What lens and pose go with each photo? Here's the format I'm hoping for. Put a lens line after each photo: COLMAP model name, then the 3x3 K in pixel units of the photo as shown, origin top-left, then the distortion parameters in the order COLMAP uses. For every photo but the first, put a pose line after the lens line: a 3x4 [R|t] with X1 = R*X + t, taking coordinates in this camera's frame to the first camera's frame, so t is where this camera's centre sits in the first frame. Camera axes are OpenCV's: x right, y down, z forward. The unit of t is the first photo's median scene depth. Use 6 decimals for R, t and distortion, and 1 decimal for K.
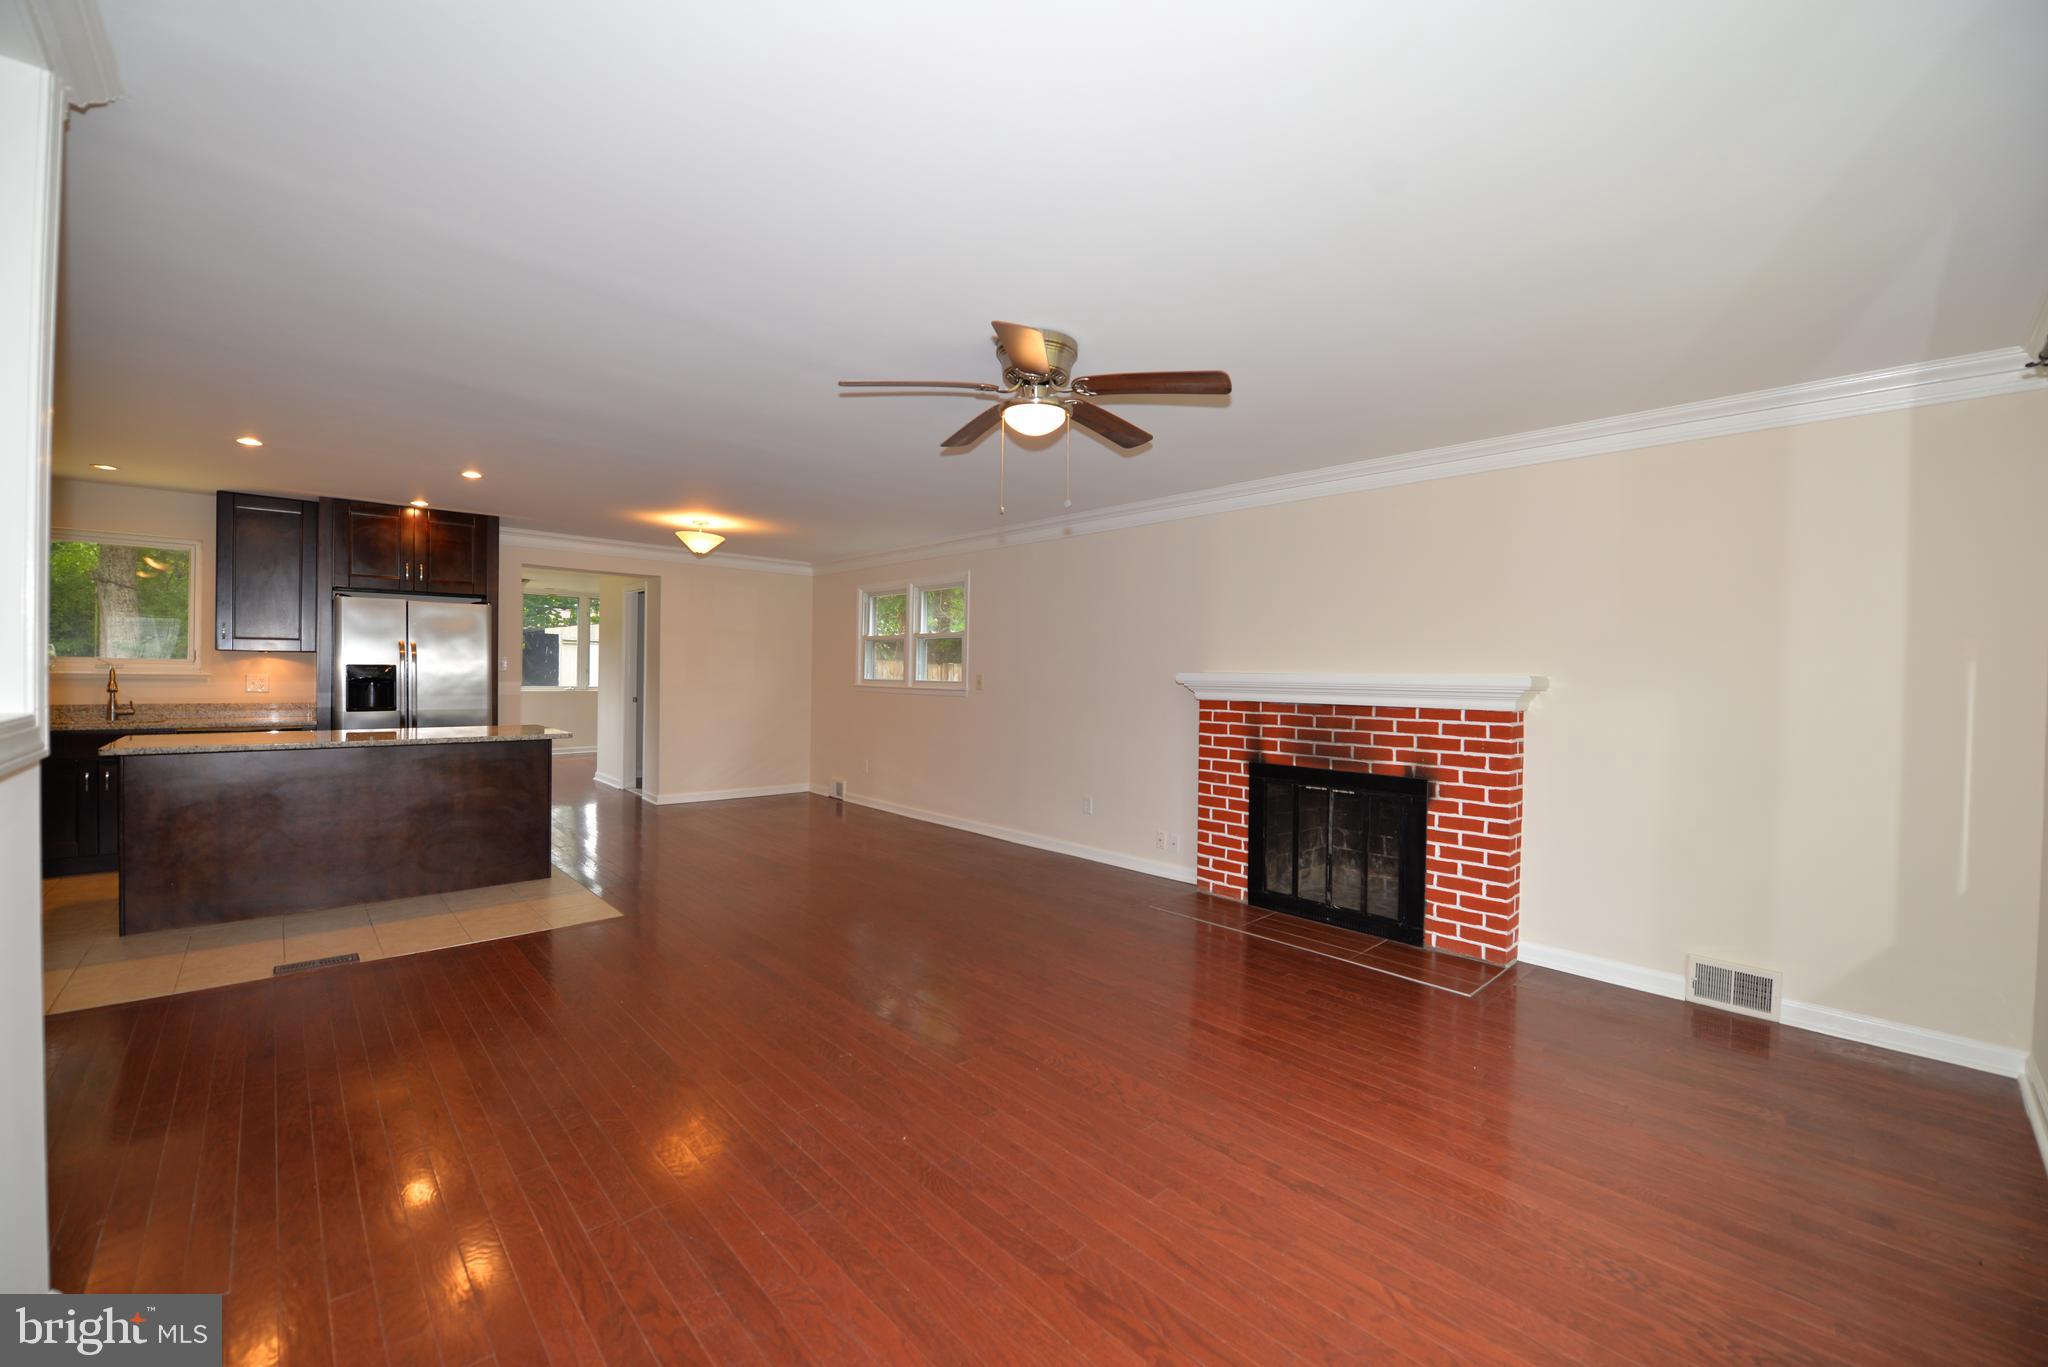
lens RADIAL K [[822.9, 0, 1028.5], [0, 822.9, 671.4], [0, 0, 1]] dist [-0.001032, 0.000170]
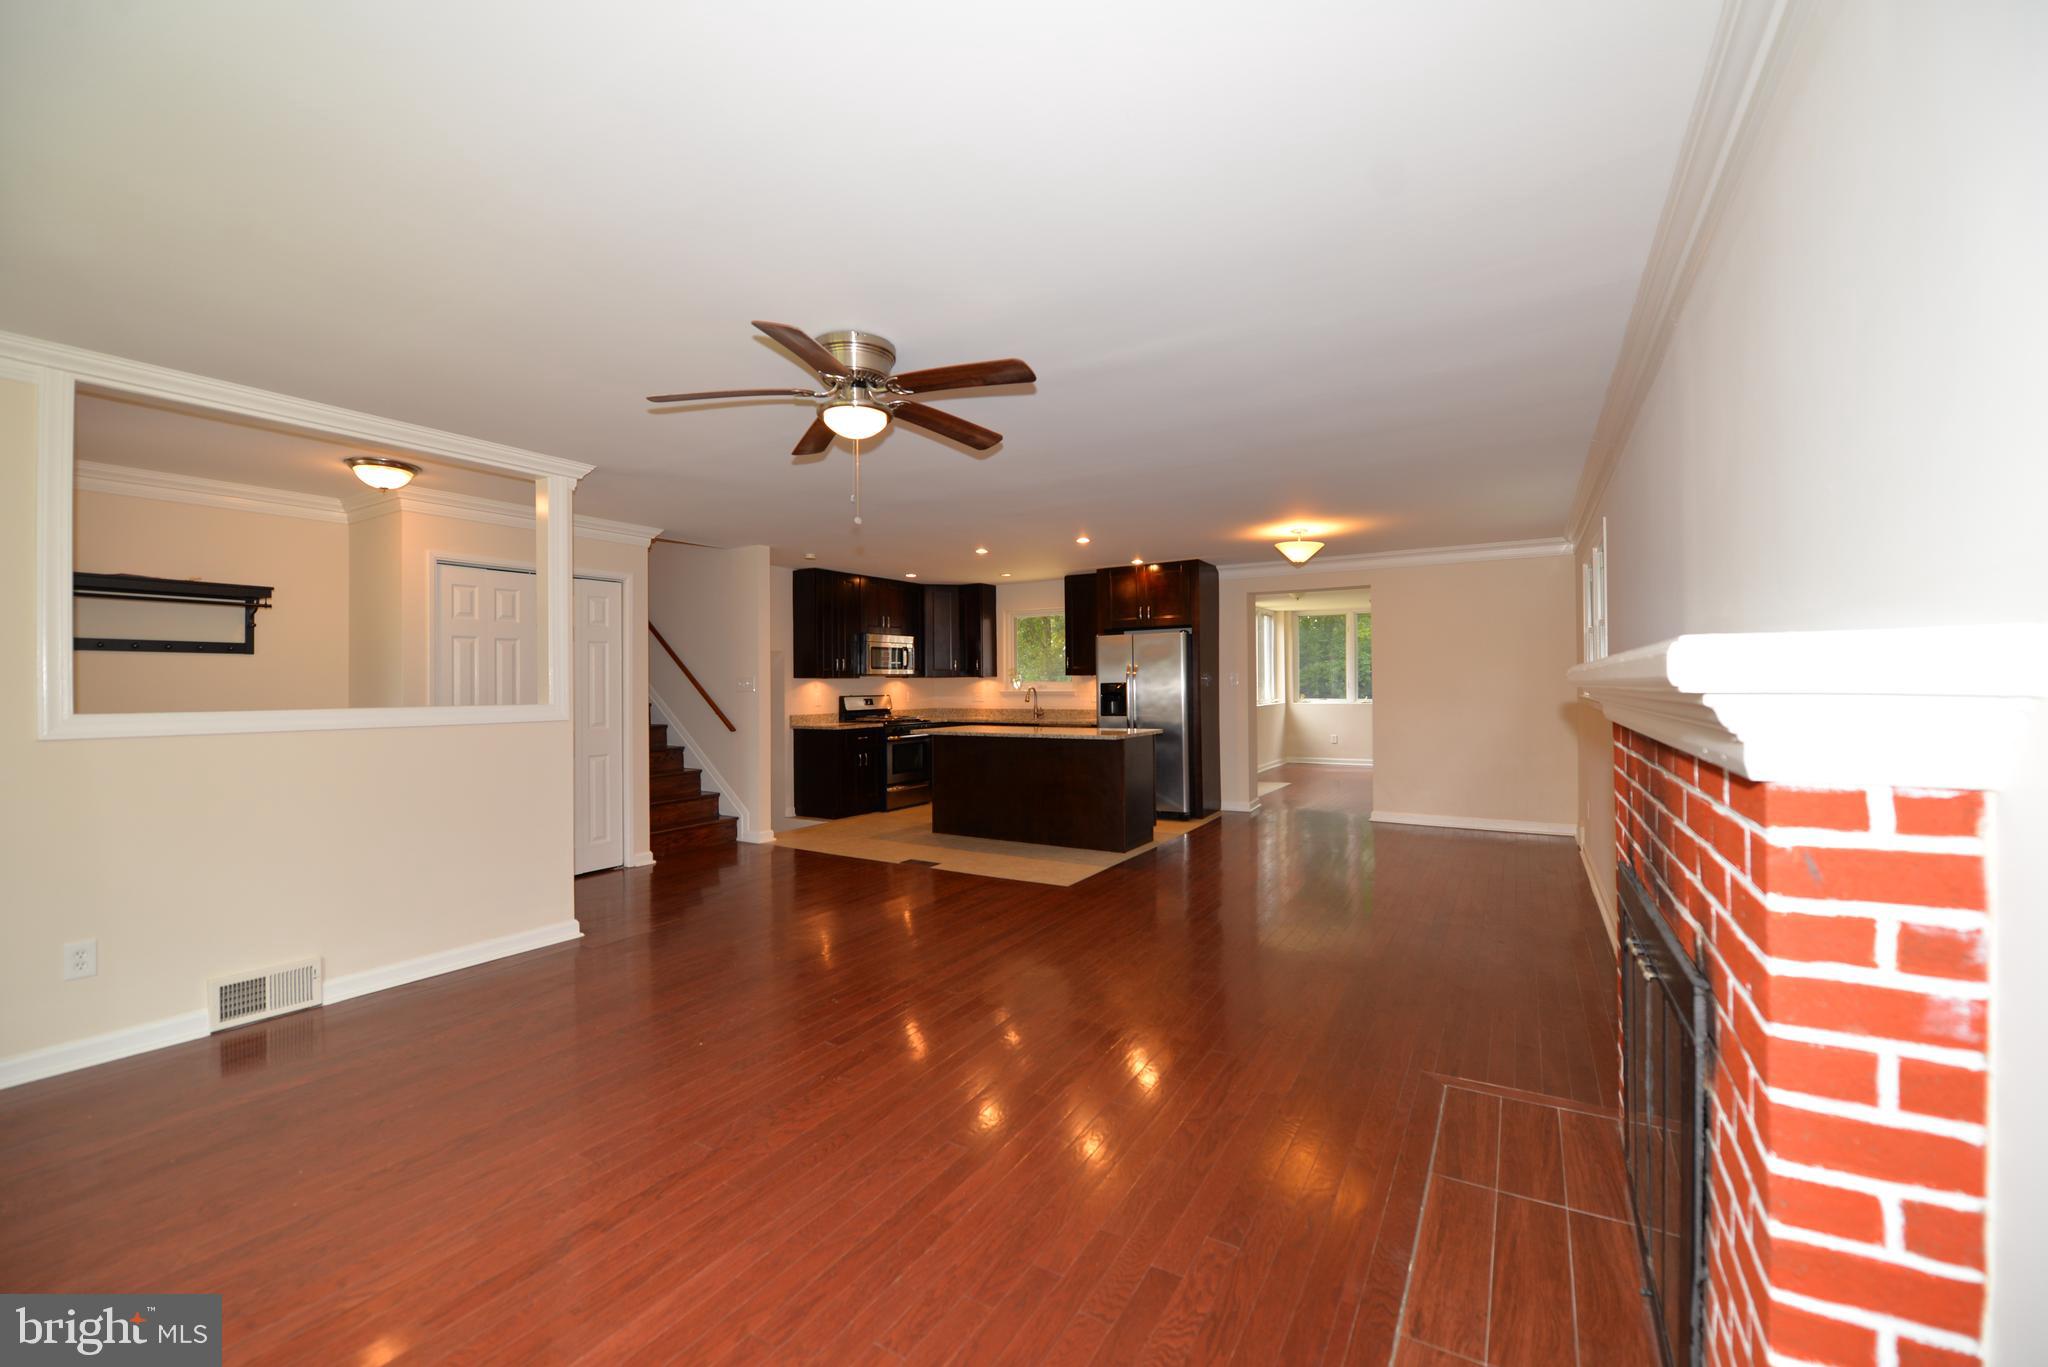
lens RADIAL K [[822.9, 0, 1027.7], [0, 822.9, 695.9], [0, 0, 1]] dist [-0.001032, 0.000170]
pose [[0.264268, -0.002155, -0.964447, 0.509567], [0.009668, 0.999953, 0.000414, 0.011703], [0.964401, -0.009434, 0.264276, 0.481556]]
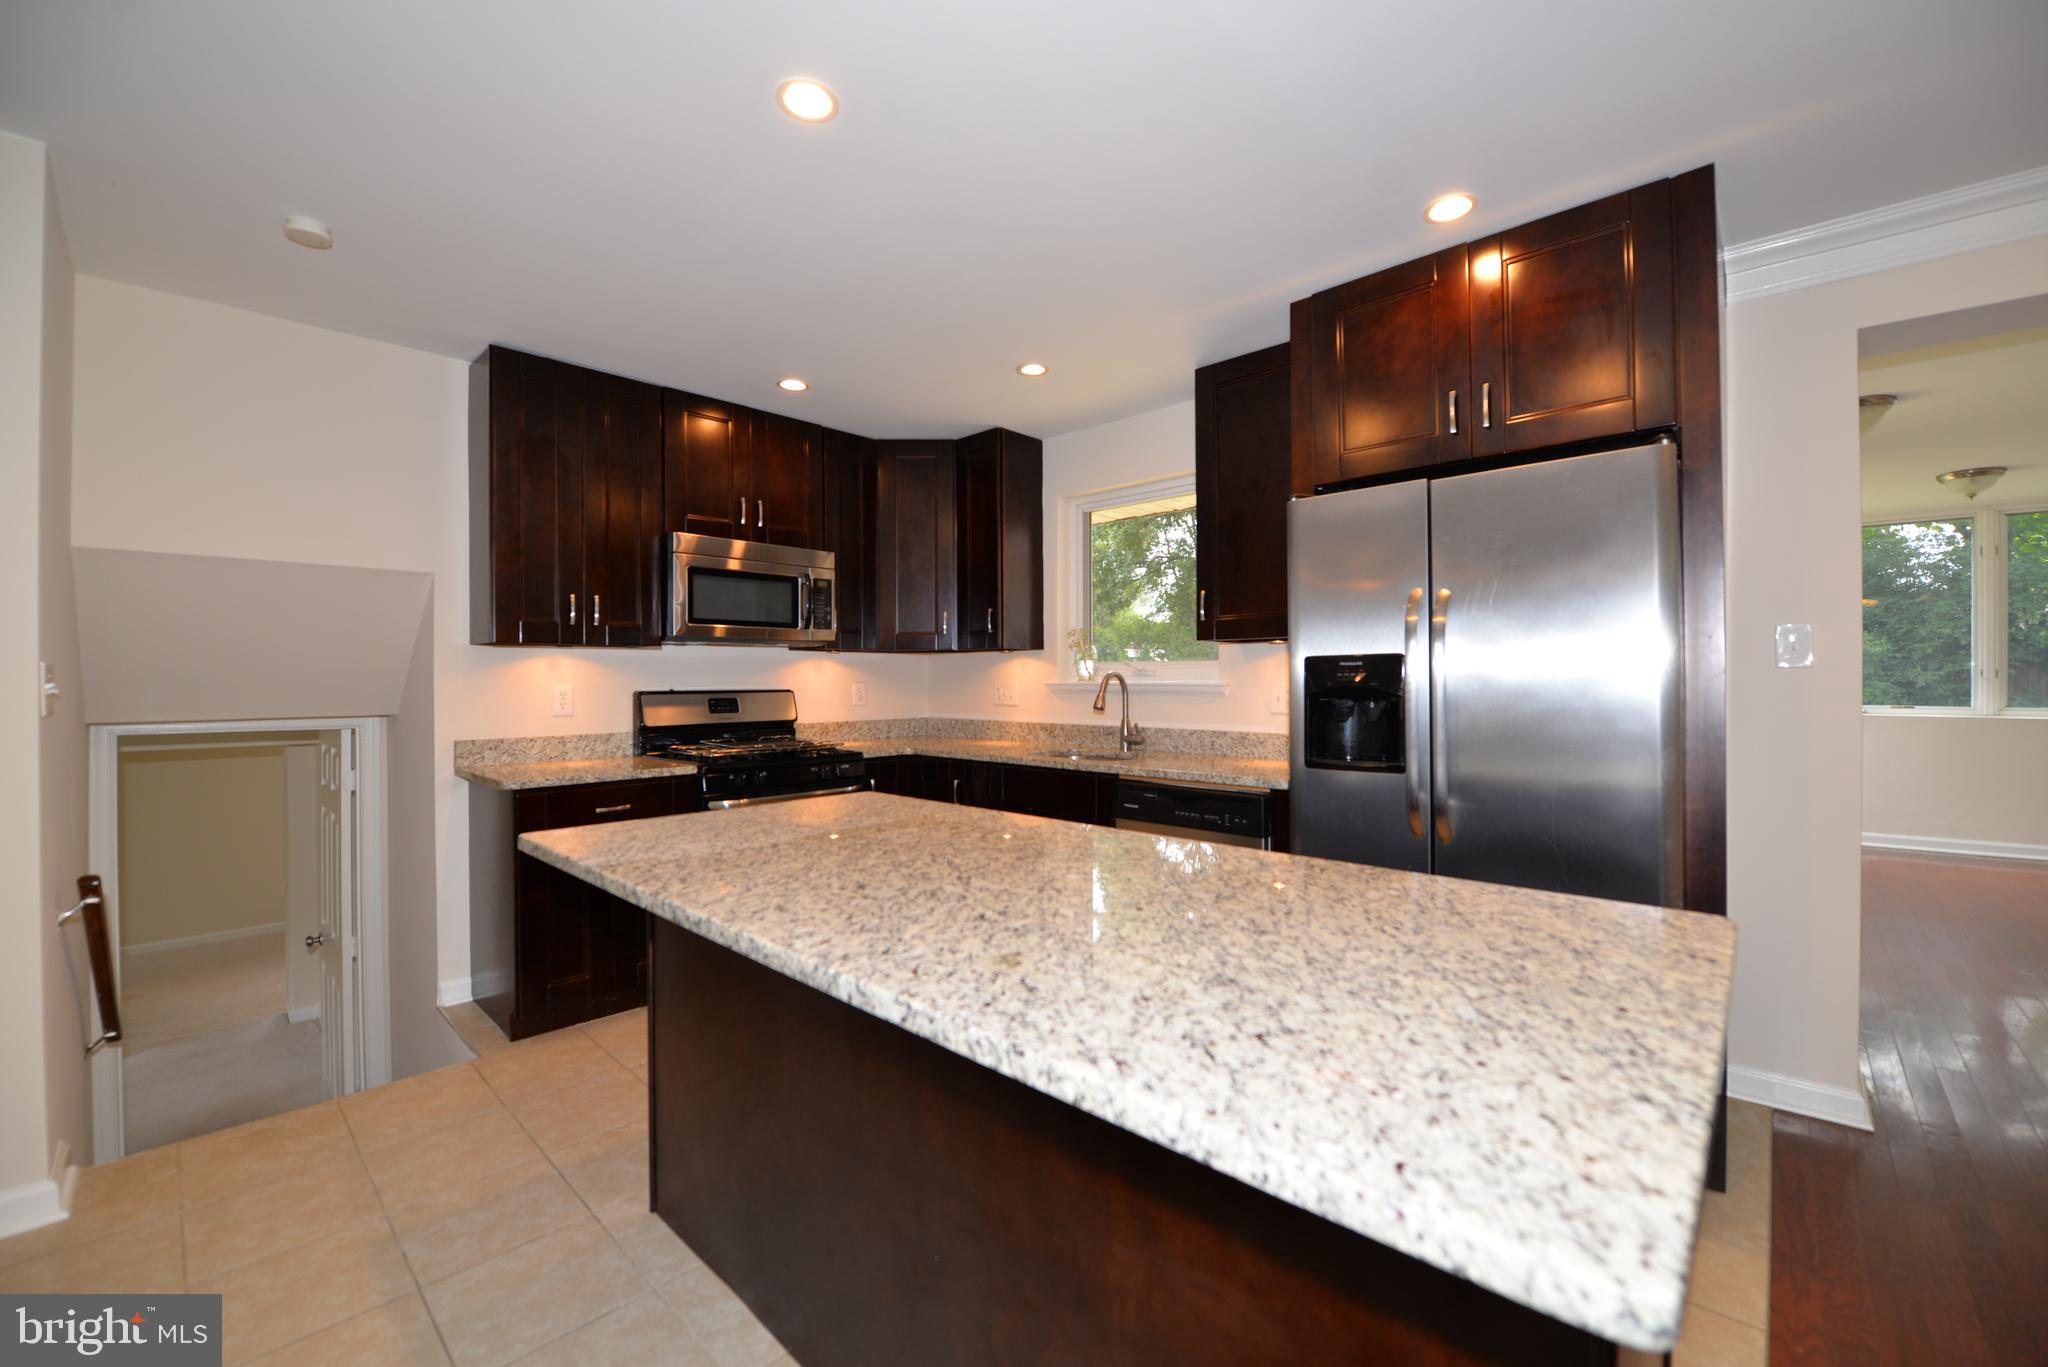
lens RADIAL K [[822.9, 0, 1025.8], [0, 822.9, 684.8], [0, 0, 1]] dist [-0.001032, 0.000170]
pose [[0.064609, -0.006253, -0.997891, -0.393744], [0.004000, 0.999974, -0.006007, 0.008329], [0.997903, -0.003603, 0.064632, 0.799920]]
